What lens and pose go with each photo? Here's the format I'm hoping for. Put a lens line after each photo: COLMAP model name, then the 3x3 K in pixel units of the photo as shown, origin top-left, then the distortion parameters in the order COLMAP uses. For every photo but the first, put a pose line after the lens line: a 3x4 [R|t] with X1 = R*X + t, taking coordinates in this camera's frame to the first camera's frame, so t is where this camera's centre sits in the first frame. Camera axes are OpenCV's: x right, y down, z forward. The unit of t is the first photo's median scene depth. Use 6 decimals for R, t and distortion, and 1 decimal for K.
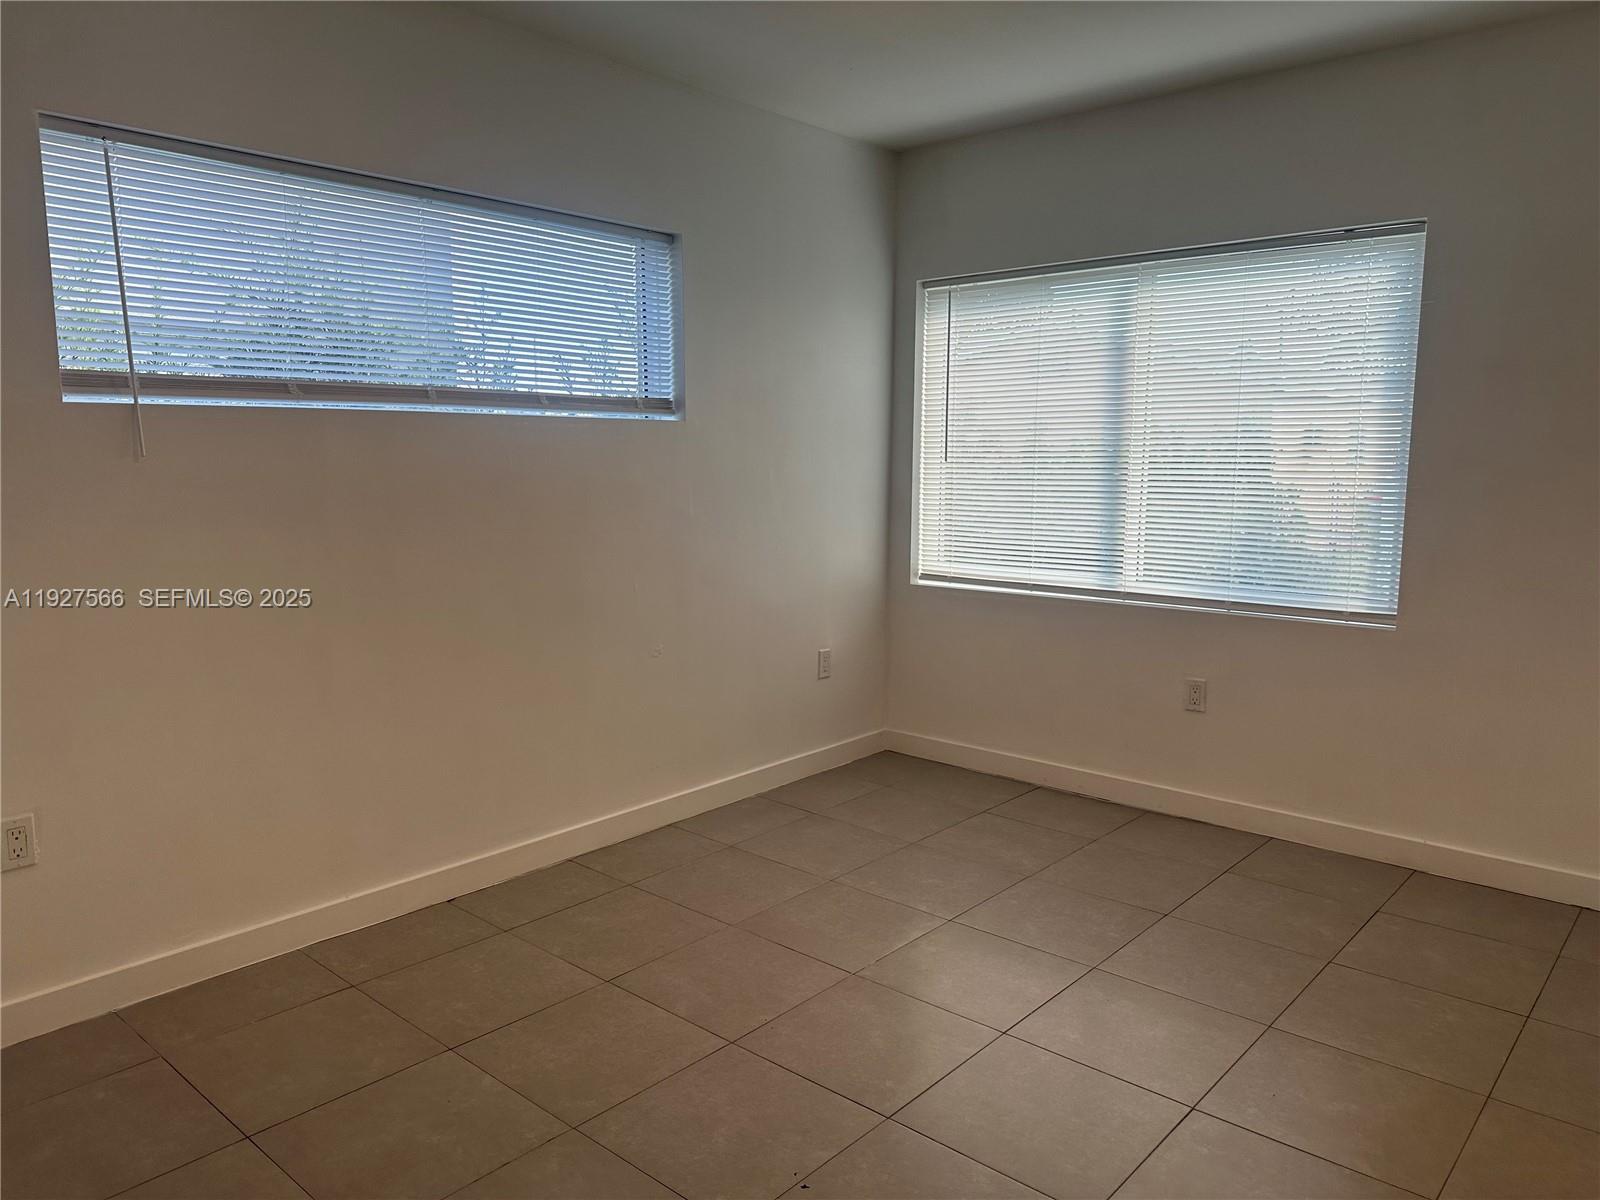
lens RADIAL K [[1119.5, 0, 796.3], [0, 1119.5, 594.1], [0, 0, 1]] dist [0.037460, -0.045850]
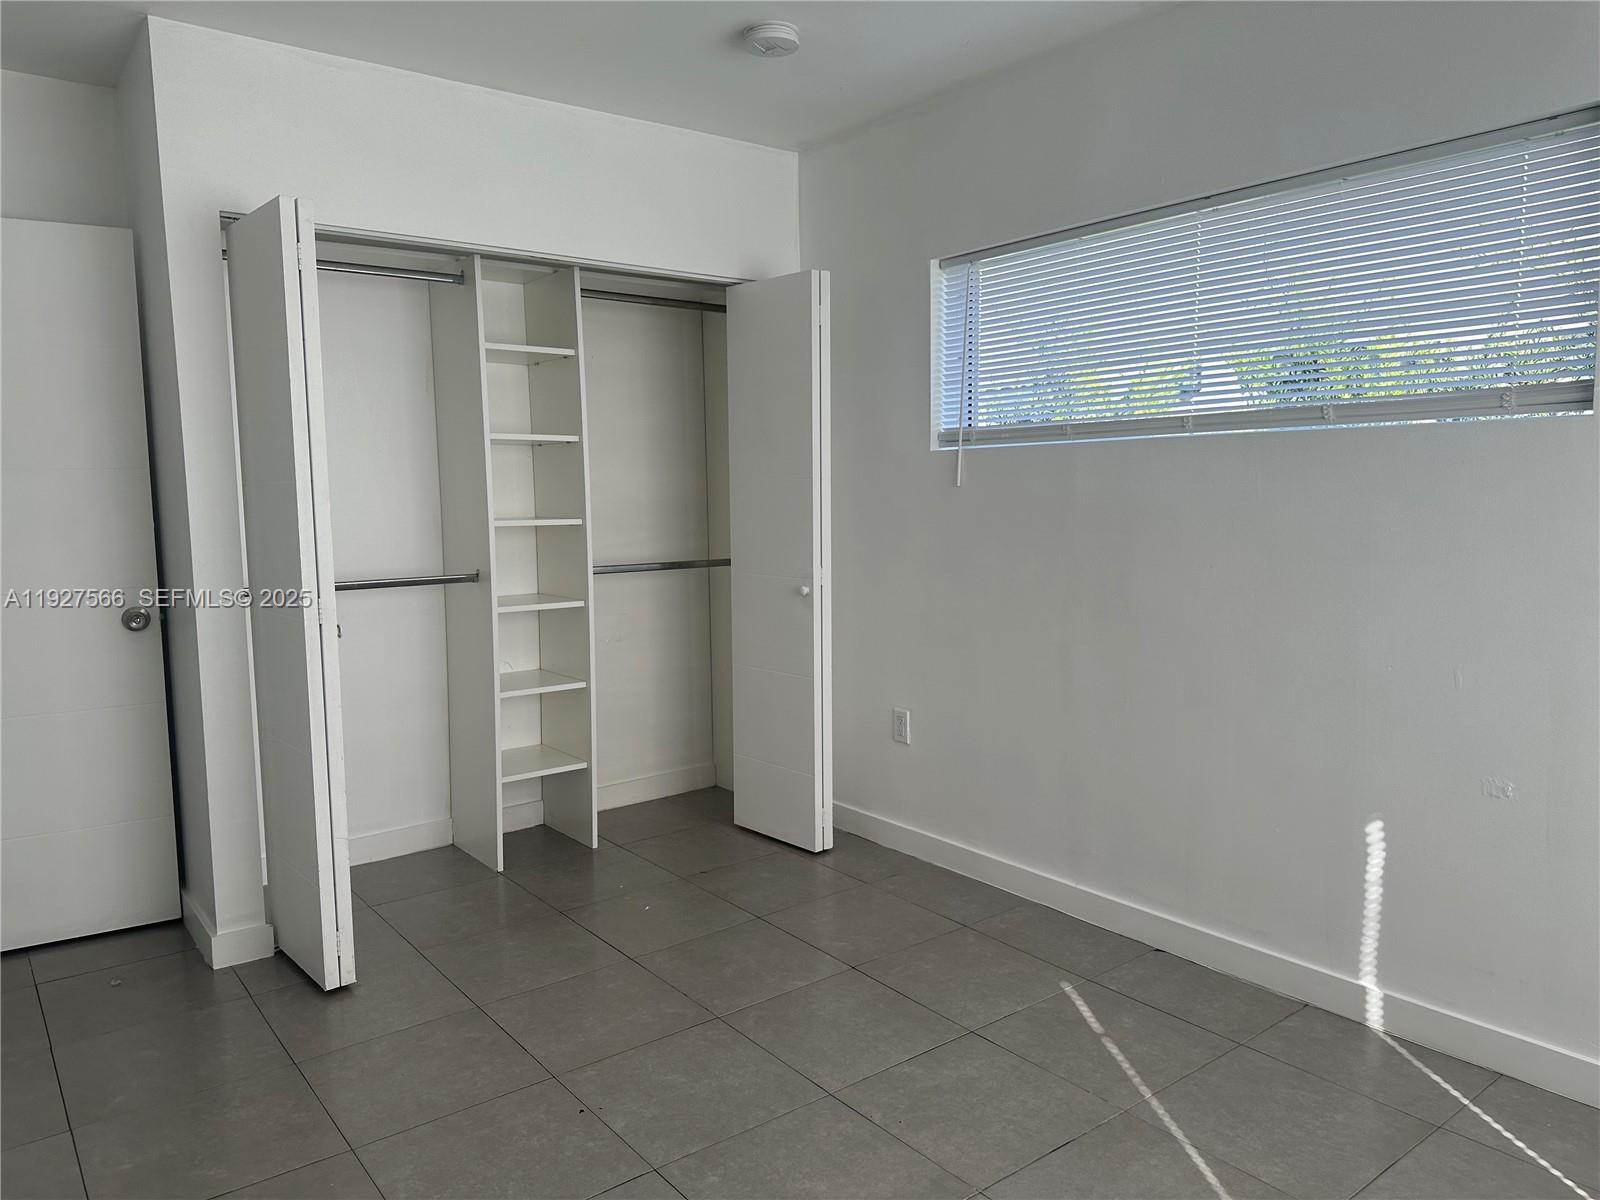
lens RADIAL K [[1119.5, 0, 798.1], [0, 1119.5, 604.6], [0, 0, 1]] dist [0.037460, -0.045850]
pose [[-0.193368, 0.105277, -0.975462, 0.698161], [-0.108150, 0.985881, 0.127840, -0.112093], [0.975147, 0.130217, -0.179252, 0.900737]]
